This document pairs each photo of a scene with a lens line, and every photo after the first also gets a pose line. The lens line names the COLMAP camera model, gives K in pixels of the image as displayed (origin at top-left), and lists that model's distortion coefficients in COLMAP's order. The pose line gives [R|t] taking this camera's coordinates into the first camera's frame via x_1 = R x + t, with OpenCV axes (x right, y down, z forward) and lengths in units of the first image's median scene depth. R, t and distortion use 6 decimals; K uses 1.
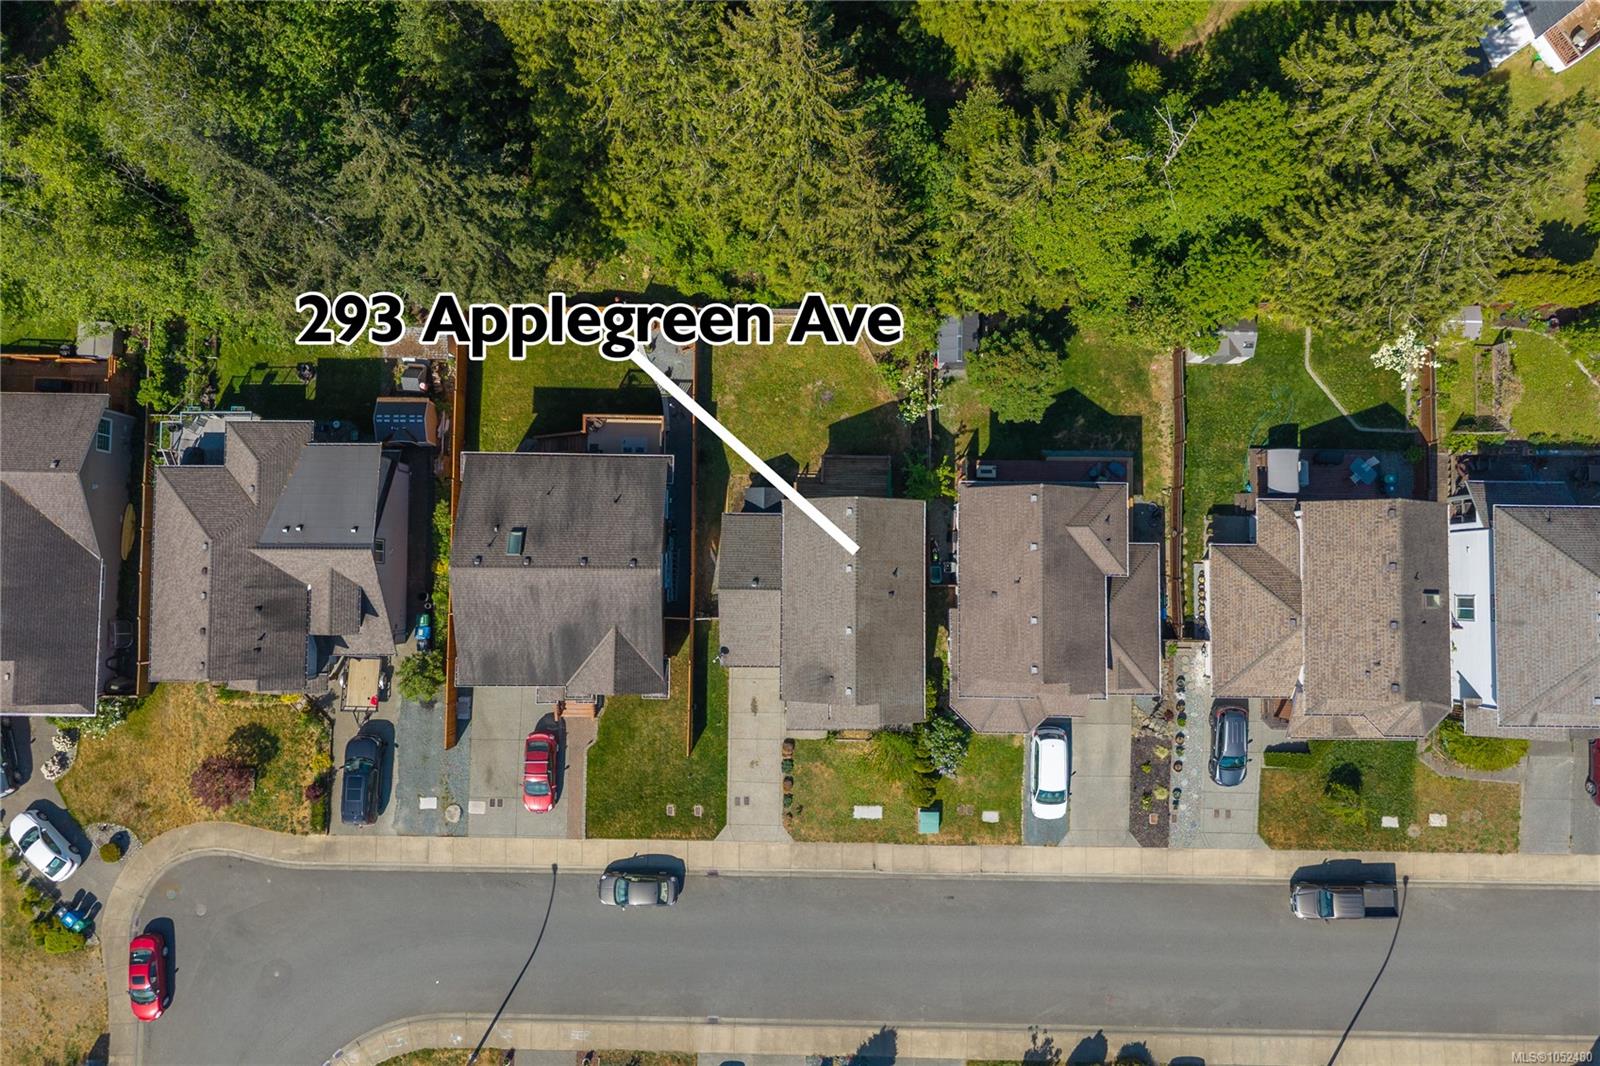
lens RADIAL K [[1083.1, 0, 789.6], [0, 1083.1, 547.7], [0, 0, 1]] dist [0.010538, -0.012745]
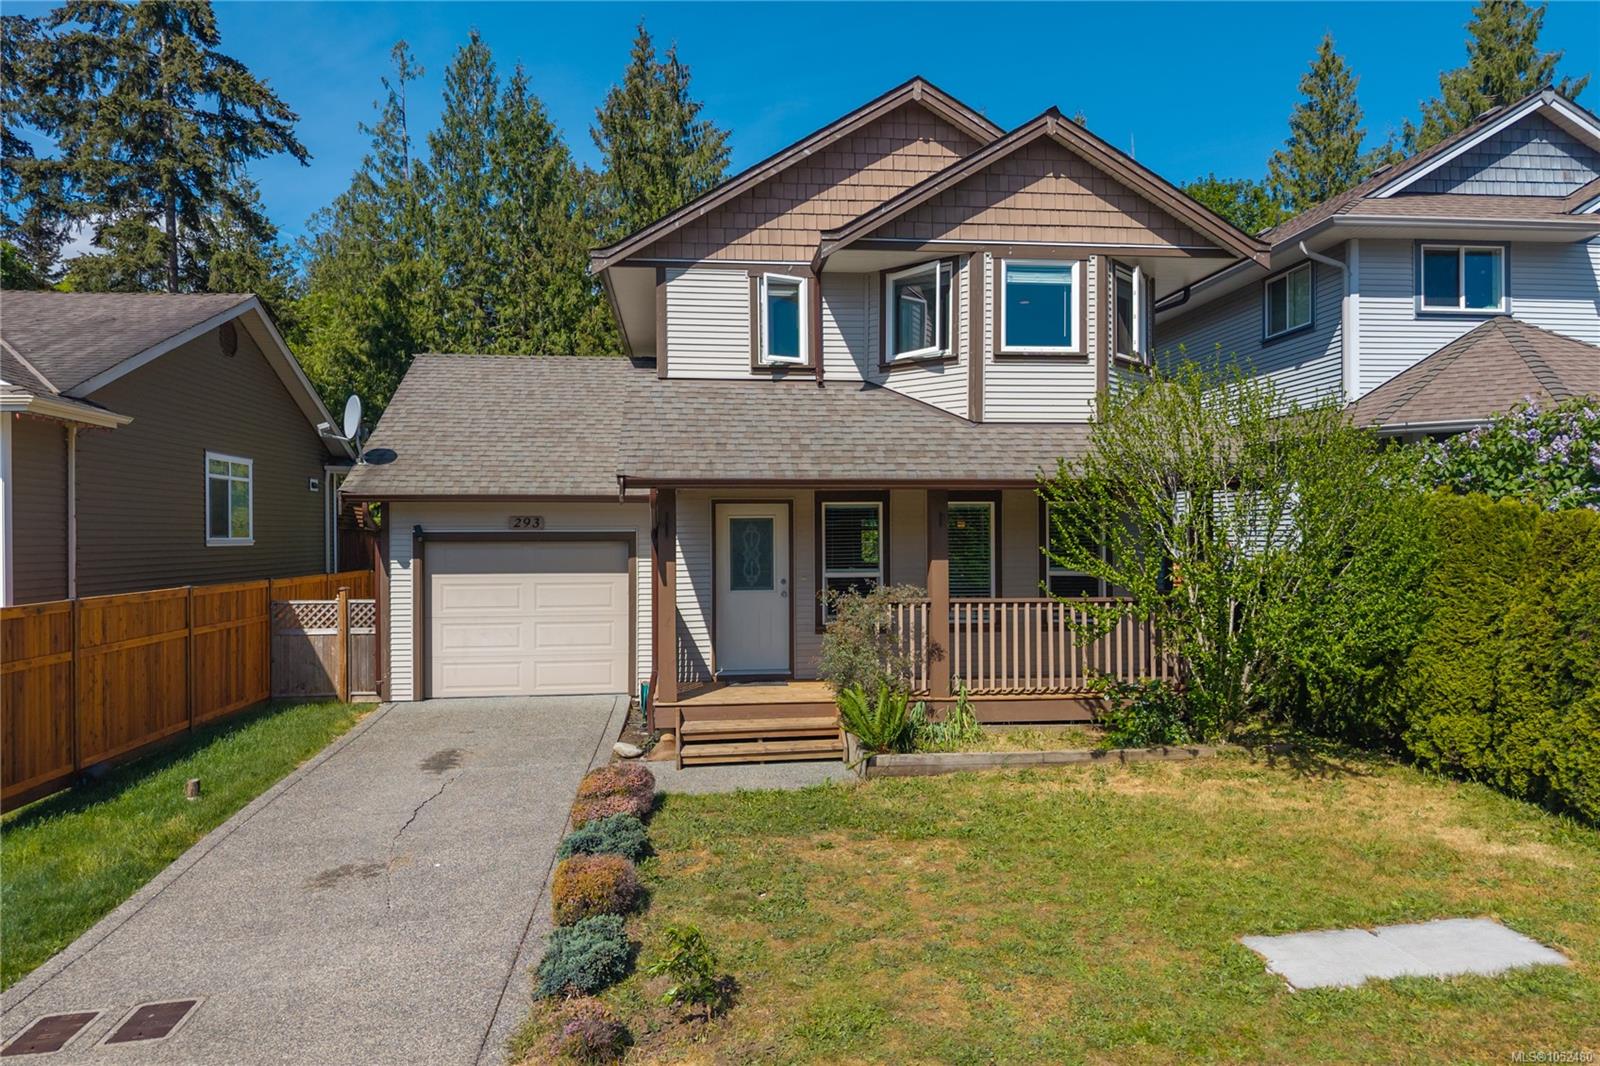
lens RADIAL K [[1083.1, 0, 797.3], [0, 1083.1, 536.6], [0, 0, 1]] dist [0.010538, -0.012745]
pose [[0.993653, -0.016121, 0.111324, 0.006950], [0.112021, 0.051969, -0.992346, 0.335644], [0.010213, 0.998519, 0.053445, 0.959662]]
